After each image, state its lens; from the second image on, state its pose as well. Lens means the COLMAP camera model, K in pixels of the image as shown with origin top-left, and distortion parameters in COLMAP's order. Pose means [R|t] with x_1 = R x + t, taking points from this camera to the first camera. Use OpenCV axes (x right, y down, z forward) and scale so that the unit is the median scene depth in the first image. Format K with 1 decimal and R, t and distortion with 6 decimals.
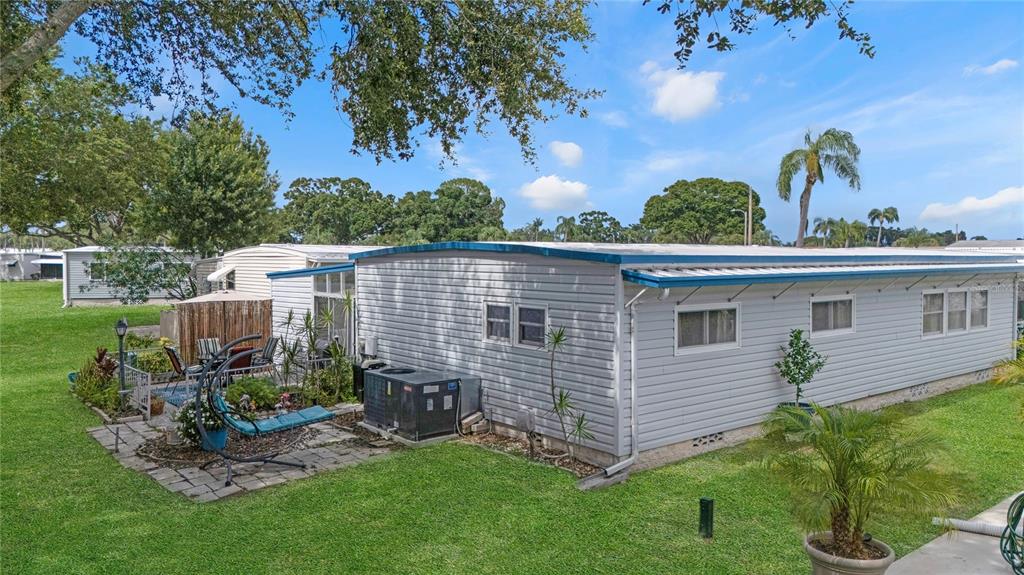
lens RADIAL K [[765.6, 0, 513.4], [0, 765.6, 366.2], [0, 0, 1]] dist [0.051028, -0.067075]
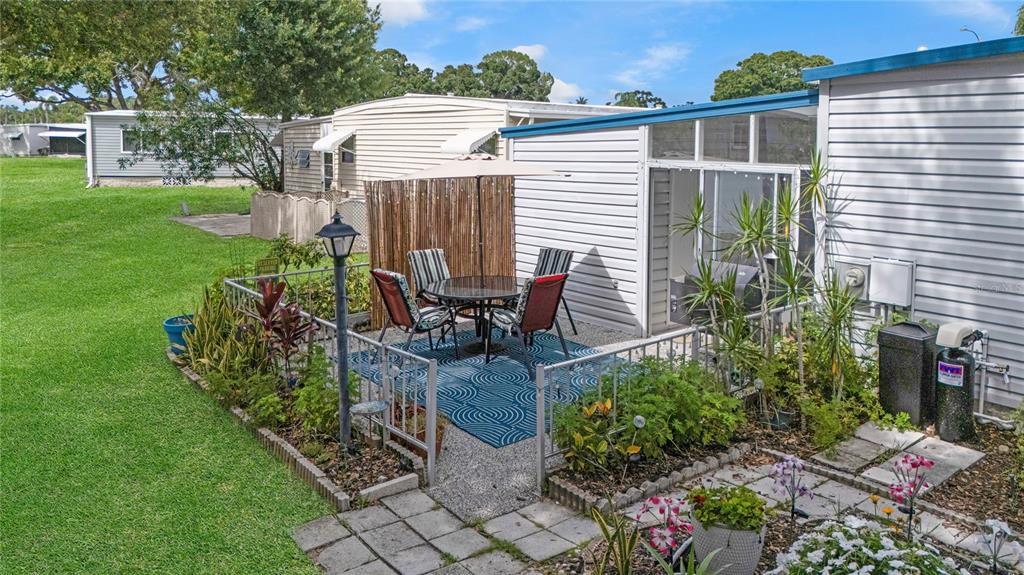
lens RADIAL K [[749.9, 0, 499.4], [0, 749.9, 282.3], [0, 0, 1]] dist [0.056988, -0.049508]
pose [[0.999904, 0.012197, -0.006616, -0.184531], [-0.011918, 0.999101, 0.040695, -0.018944], [0.007106, -0.040612, 0.999150, 0.267457]]
